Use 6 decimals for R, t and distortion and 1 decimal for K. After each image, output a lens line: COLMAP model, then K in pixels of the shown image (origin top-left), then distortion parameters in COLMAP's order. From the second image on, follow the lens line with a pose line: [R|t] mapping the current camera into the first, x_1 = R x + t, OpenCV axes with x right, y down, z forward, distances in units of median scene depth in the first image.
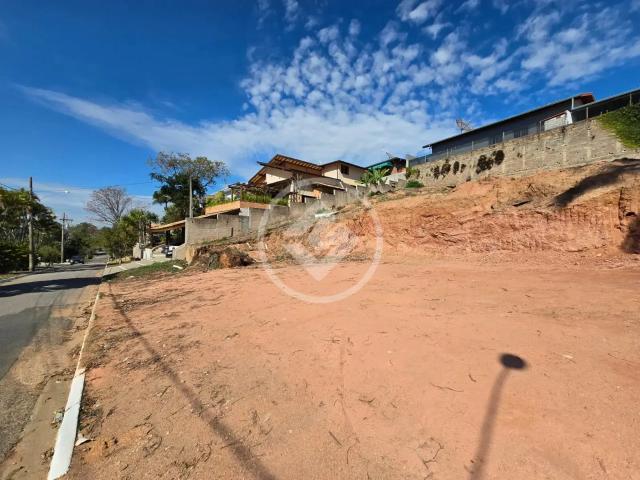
lens RADIAL K [[259.7, 0, 320.8], [0, 259.7, 237.1], [0, 0, 1]] dist [-0.000885, -0.000167]
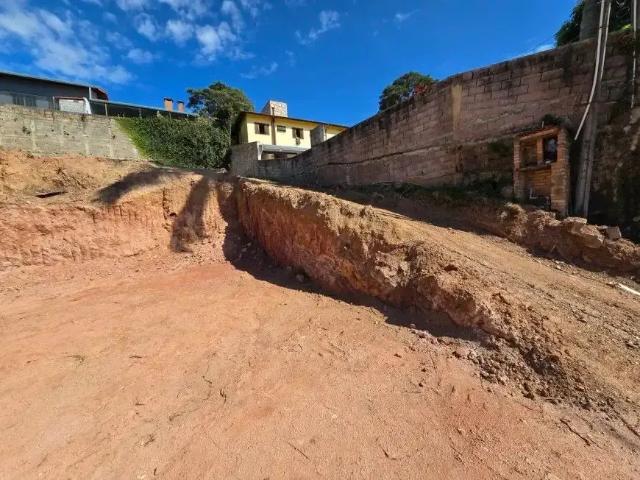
lens RADIAL K [[259.7, 0, 320.3], [0, 259.7, 234.2], [0, 0, 1]] dist [-0.000885, -0.000167]
pose [[0.062137, -0.047424, 0.996940, 0.134689], [0.050996, 0.997717, 0.044283, -0.019625], [-0.996764, 0.048088, 0.064413, 0.266283]]
